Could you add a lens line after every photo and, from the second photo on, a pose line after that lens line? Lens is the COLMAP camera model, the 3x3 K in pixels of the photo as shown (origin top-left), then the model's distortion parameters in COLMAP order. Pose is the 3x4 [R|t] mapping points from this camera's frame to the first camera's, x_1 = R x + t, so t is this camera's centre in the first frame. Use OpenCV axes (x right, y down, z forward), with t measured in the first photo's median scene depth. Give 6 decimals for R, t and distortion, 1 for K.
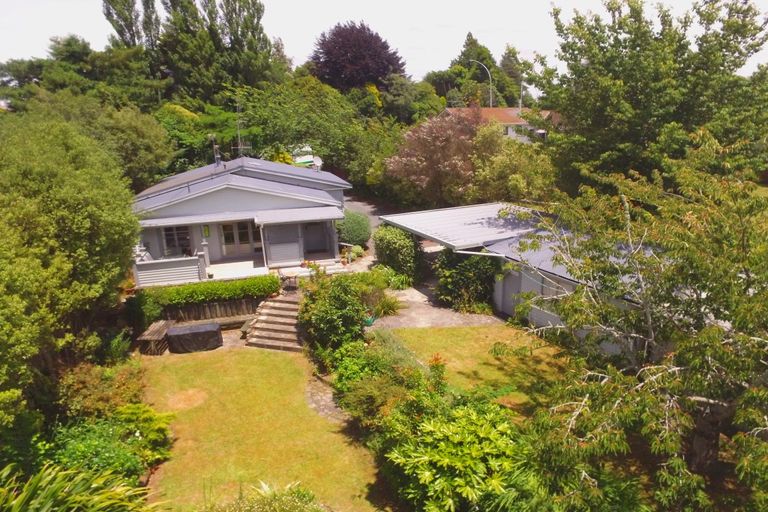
lens RADIAL K [[495.0, 0, 394.0], [0, 495.0, 296.1], [0, 0, 1]] dist [-0.102147, 0.064473]
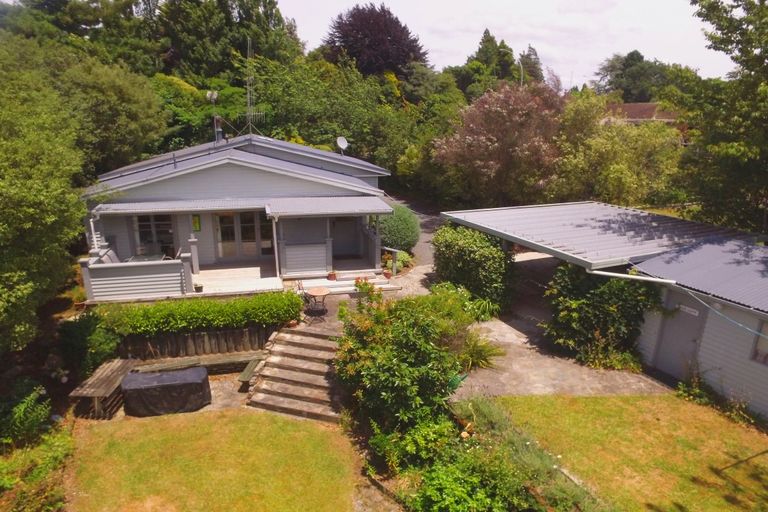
lens RADIAL K [[479.5, 0, 383.3], [0, 479.5, 275.5], [0, 0, 1]] dist [-0.103048, 0.060143]
pose [[0.999246, 0.038737, -0.002472, -0.121757], [-0.038803, 0.998511, -0.038343, -0.045996], [0.000983, 0.038410, 0.999262, 0.354401]]
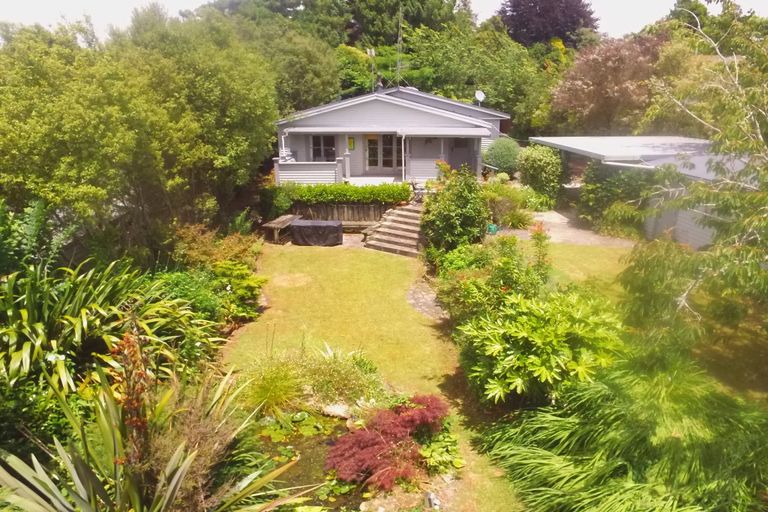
lens RADIAL K [[498.6, 0, 410.4], [0, 498.6, 305.1], [0, 0, 1]] dist [-0.169349, 0.138099]
pose [[0.945299, 0.143648, -0.292873, 0.077666], [-0.129172, 0.989268, 0.068290, 0.124487], [0.299539, -0.026724, 0.953710, 0.087619]]
